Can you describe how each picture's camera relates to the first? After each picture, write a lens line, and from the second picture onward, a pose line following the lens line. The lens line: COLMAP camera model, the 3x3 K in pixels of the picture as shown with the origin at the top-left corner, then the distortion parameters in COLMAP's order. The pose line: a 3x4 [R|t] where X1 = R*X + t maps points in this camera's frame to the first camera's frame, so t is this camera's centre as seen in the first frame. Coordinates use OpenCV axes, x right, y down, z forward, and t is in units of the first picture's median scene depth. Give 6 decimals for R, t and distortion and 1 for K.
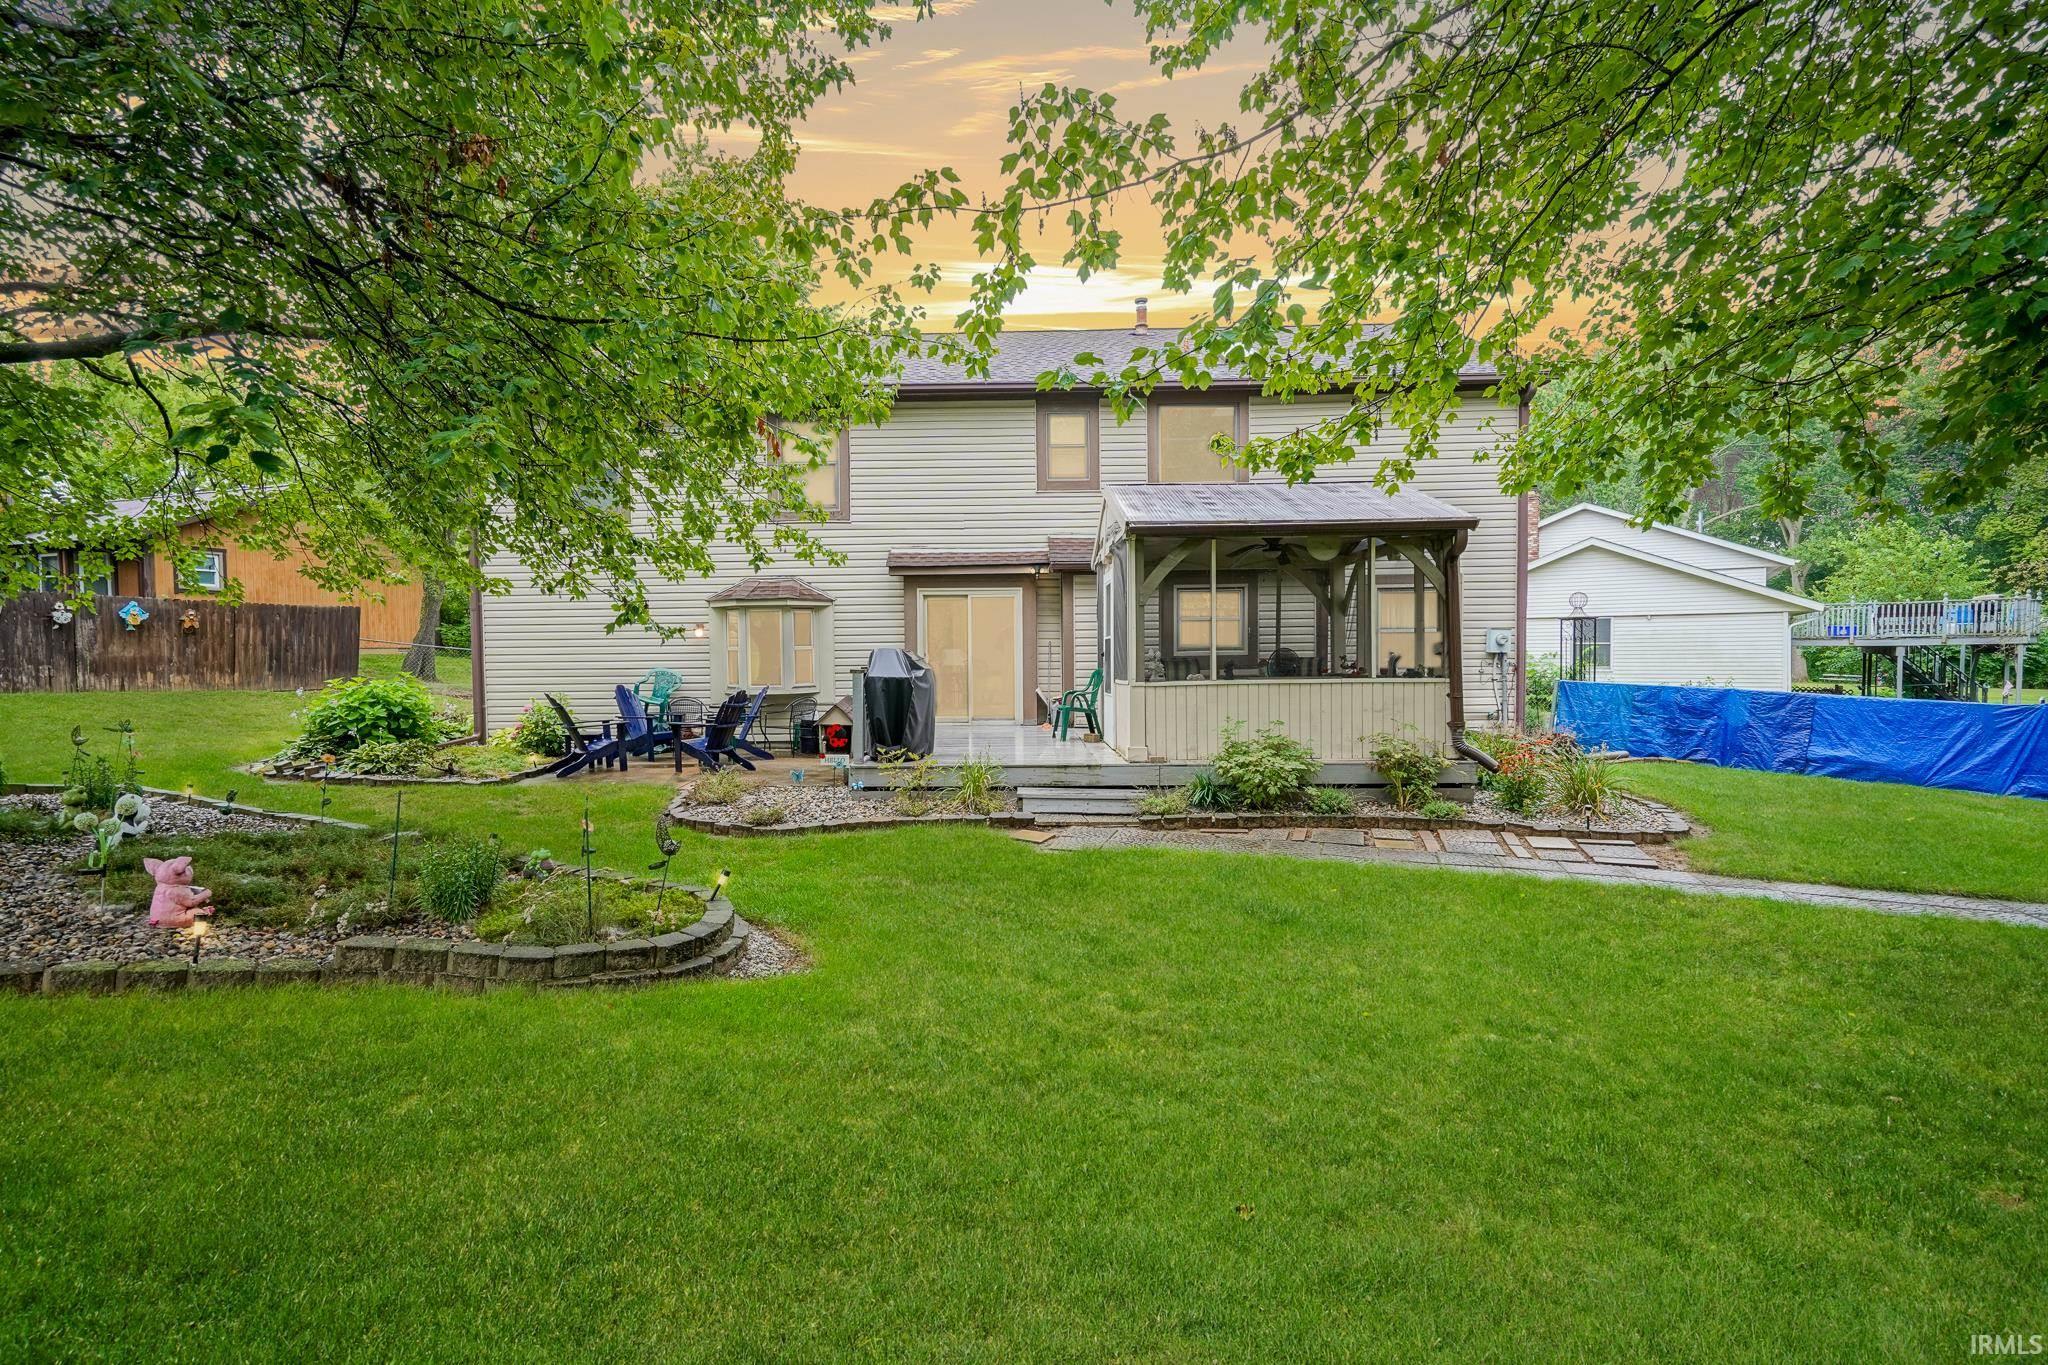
lens RADIAL K [[934.7, 0, 1019.6], [0, 934.7, 688.9], [0, 0, 1]] dist [-0.003134, 0.000808]
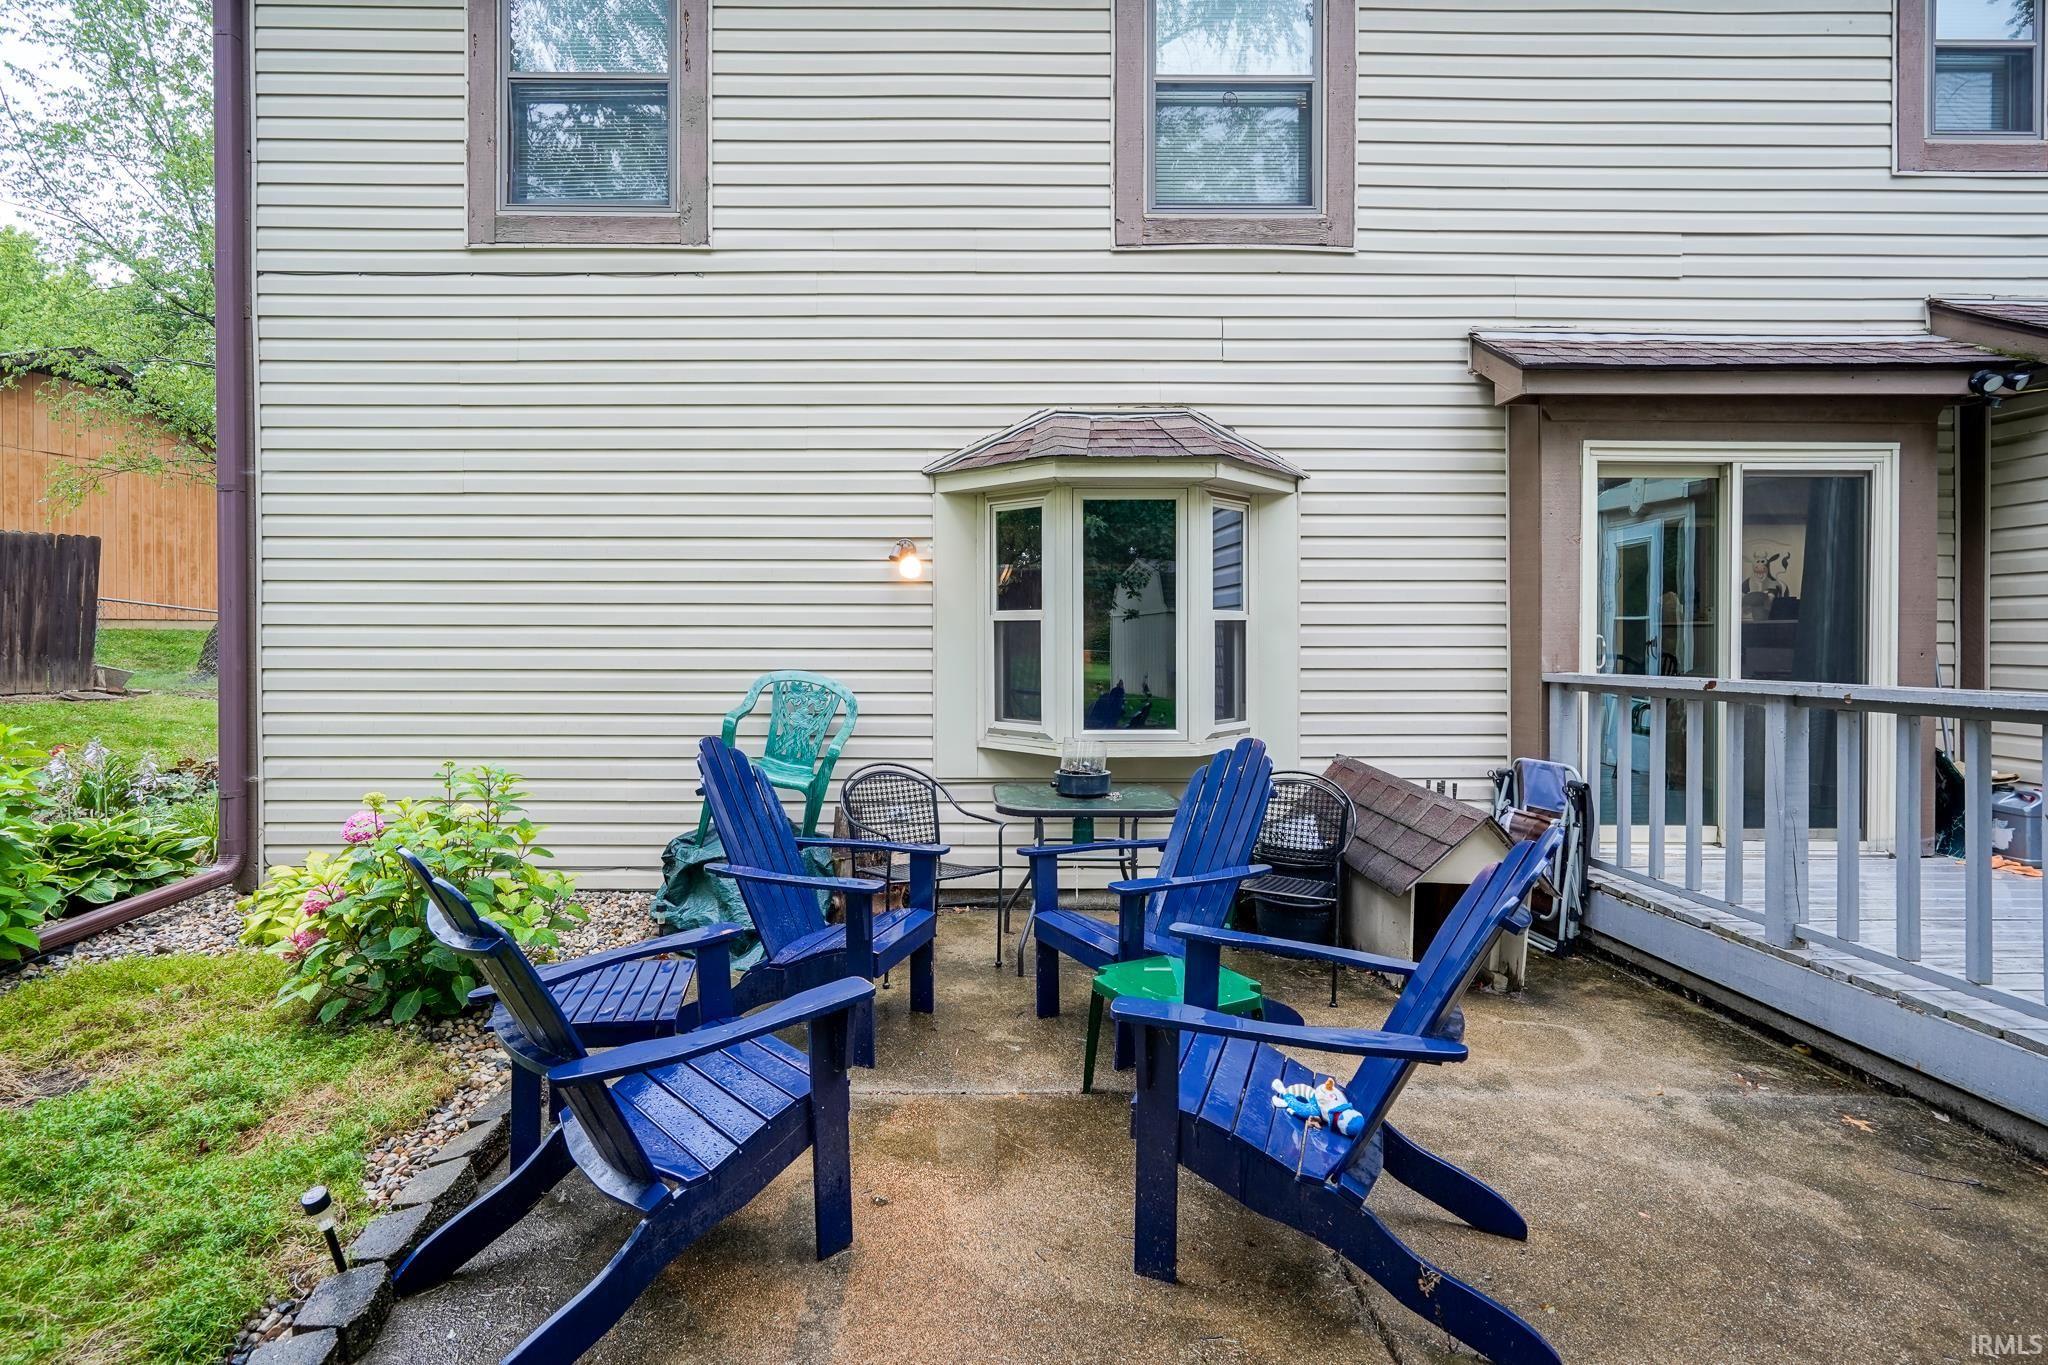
lens RADIAL K [[934.7, 0, 1025.9], [0, 934.7, 671.0], [0, 0, 1]] dist [-0.003134, 0.000808]
pose [[0.997927, 0.004735, 0.064178, -0.319213], [-0.004750, 0.999989, 0.000086, -0.021859], [-0.064177, -0.000391, 0.997938, 0.650217]]
